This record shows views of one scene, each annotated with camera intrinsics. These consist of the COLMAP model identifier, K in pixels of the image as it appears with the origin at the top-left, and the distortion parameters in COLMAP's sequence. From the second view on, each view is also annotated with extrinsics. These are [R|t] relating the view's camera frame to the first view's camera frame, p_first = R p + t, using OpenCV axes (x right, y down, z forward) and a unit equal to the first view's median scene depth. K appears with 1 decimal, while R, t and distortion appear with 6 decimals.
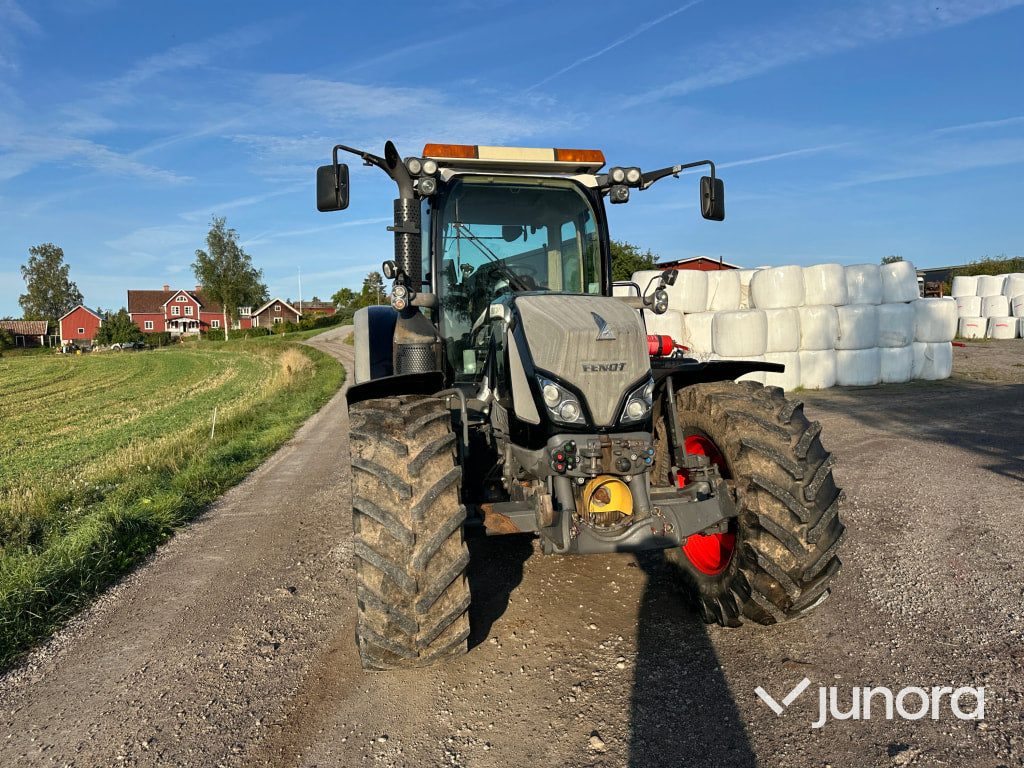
lens RADIAL K [[712.6, 0, 515.6], [0, 712.6, 377.4], [0, 0, 1]] dist [0.064426, -0.077524]
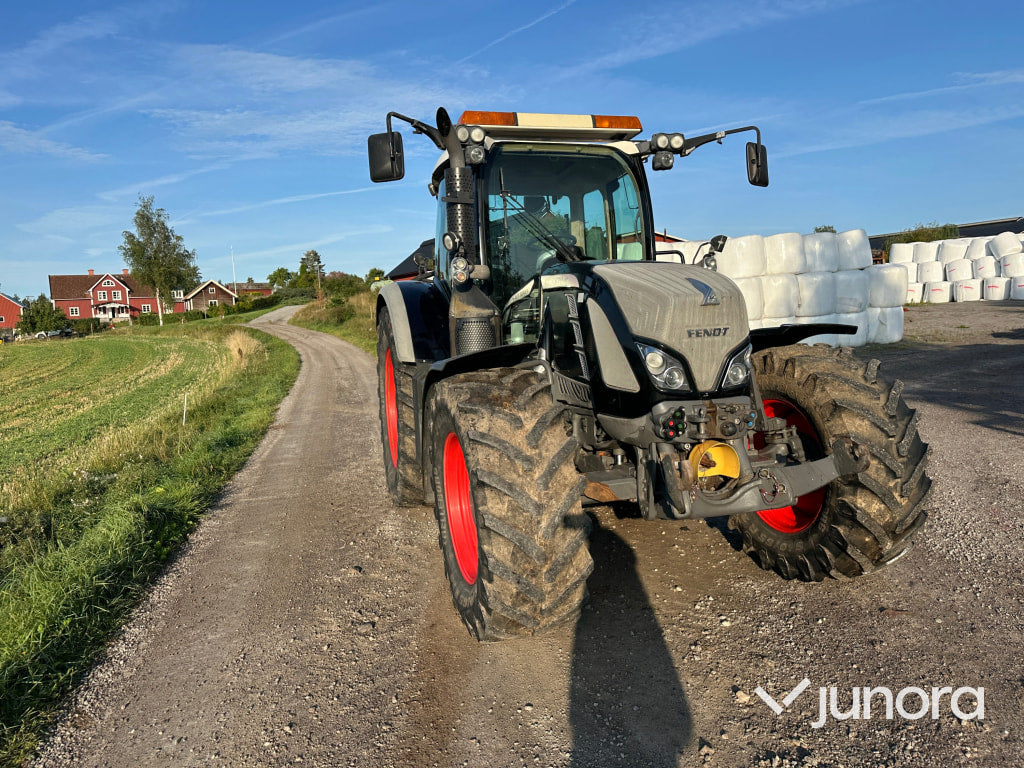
lens RADIAL K [[713.0, 0, 512.0], [0, 713.0, 384.0], [0, 0, 1]] dist [0.041052, -0.045461]
pose [[0.996582, -0.033467, 0.075521, -0.148040], [0.030286, 0.998621, 0.042873, 0.004313], [-0.076852, -0.040439, 0.996222, 0.012454]]
